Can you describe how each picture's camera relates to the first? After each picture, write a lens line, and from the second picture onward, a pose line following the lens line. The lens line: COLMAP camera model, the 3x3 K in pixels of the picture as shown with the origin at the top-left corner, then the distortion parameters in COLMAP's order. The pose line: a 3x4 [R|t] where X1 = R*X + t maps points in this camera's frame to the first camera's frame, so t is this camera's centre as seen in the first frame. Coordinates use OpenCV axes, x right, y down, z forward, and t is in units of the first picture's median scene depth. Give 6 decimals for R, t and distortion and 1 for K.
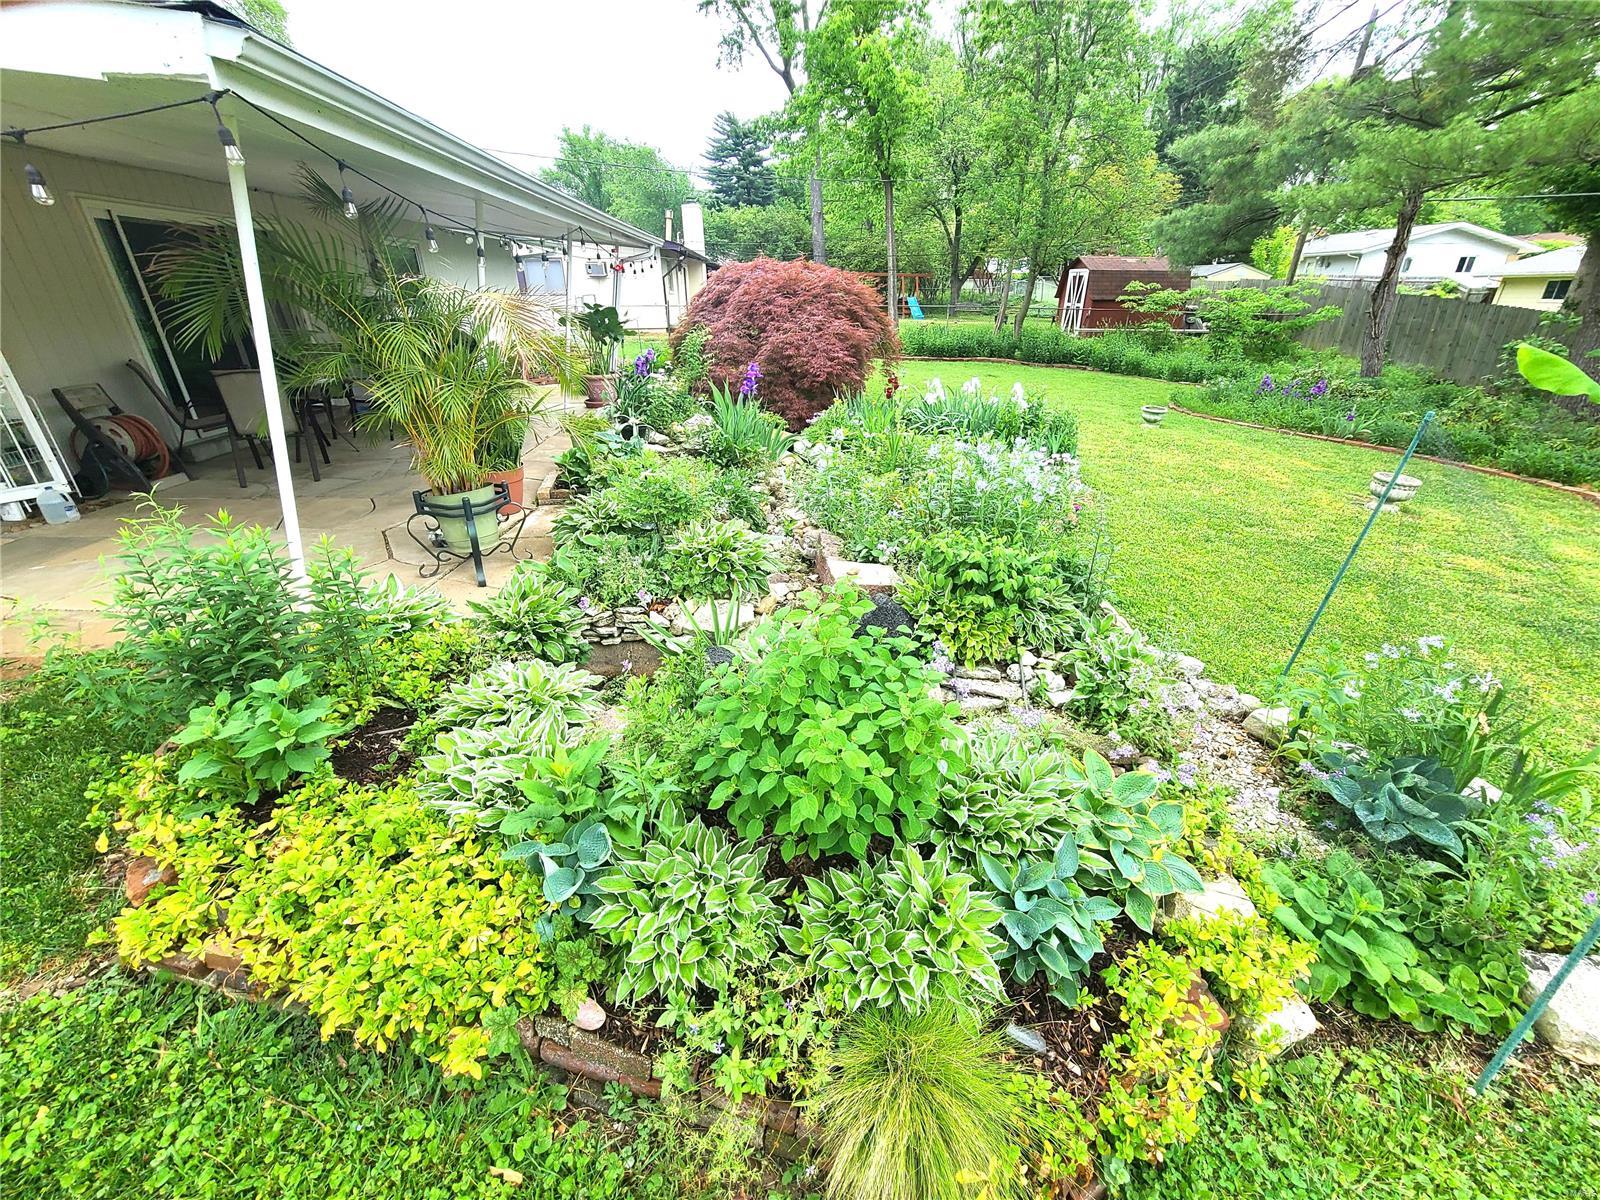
lens RADIAL K [[667.9, 0, 801.8], [0, 667.9, 610.1], [0, 0, 1]] dist [-0.003429, 0.000077]
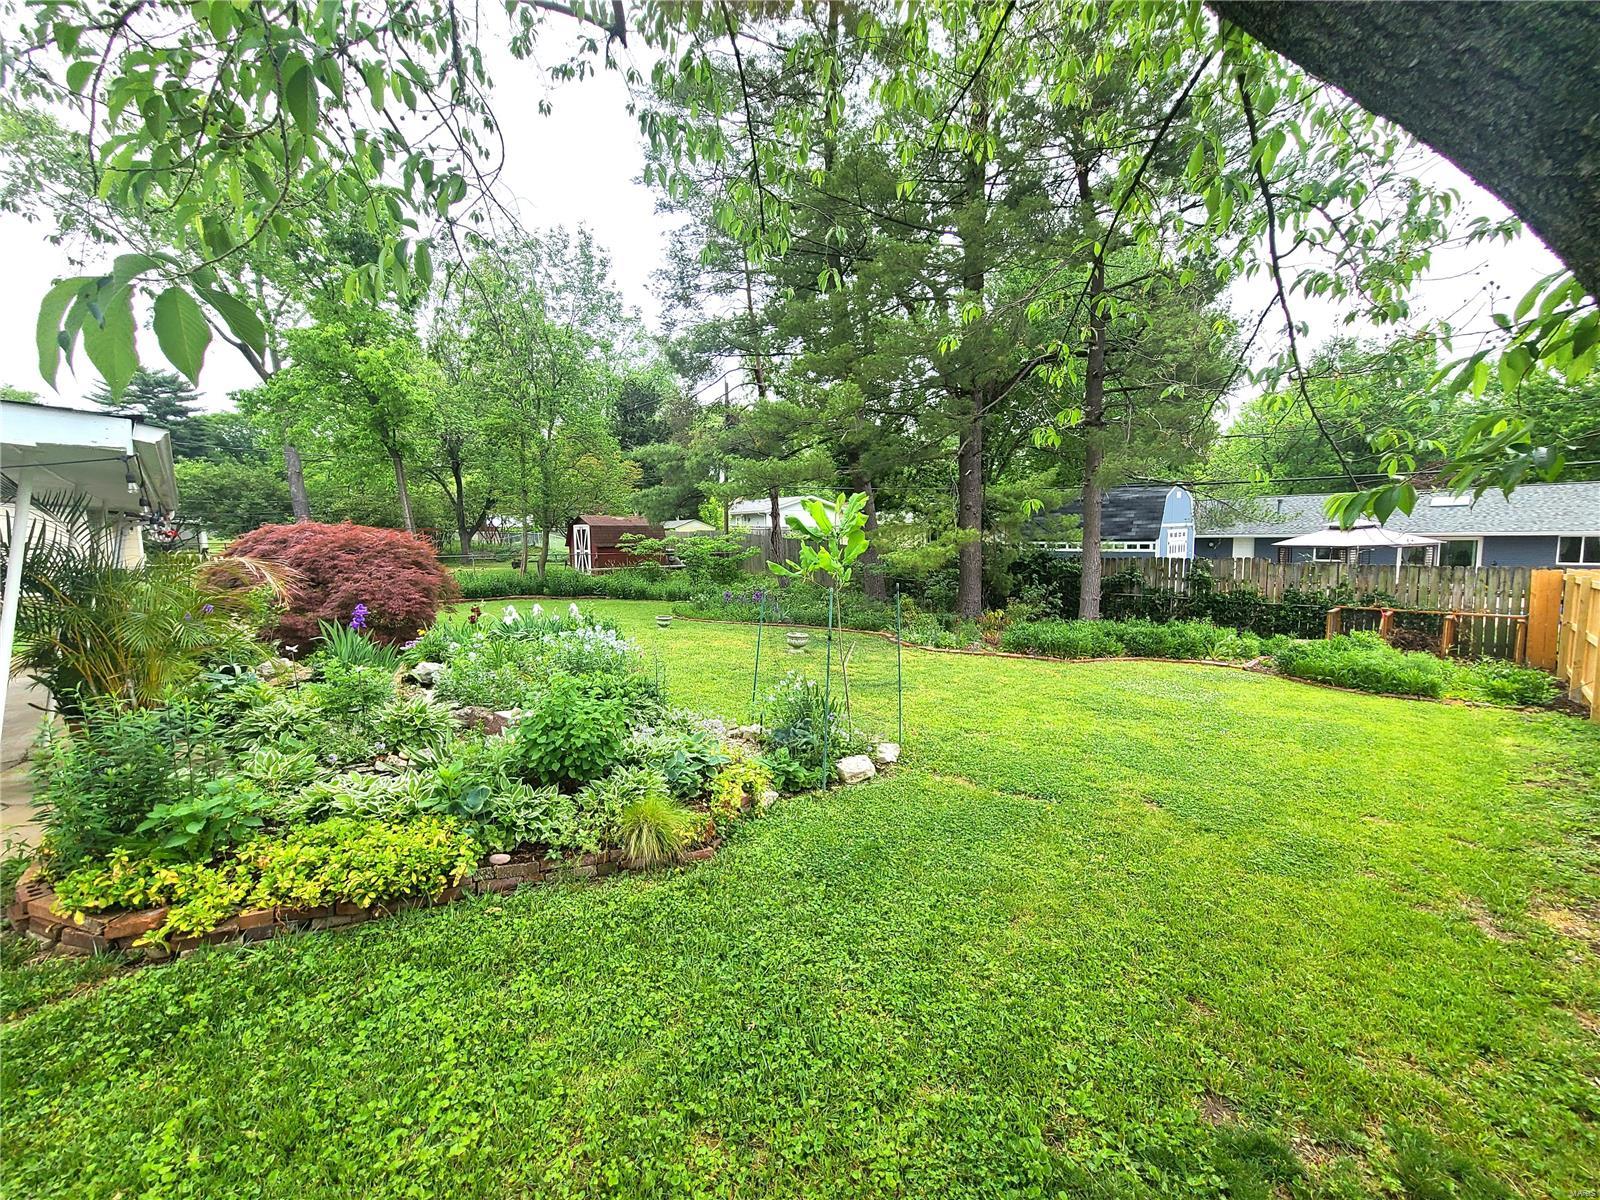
lens RADIAL K [[667.9, 0, 803.1], [0, 667.9, 601.4], [0, 0, 1]] dist [-0.003429, 0.000077]
pose [[0.773568, -0.077090, 0.629007, -0.063113], [0.290058, 0.925569, -0.243285, 0.047497], [-0.563435, 0.370646, 0.738351, -0.108164]]
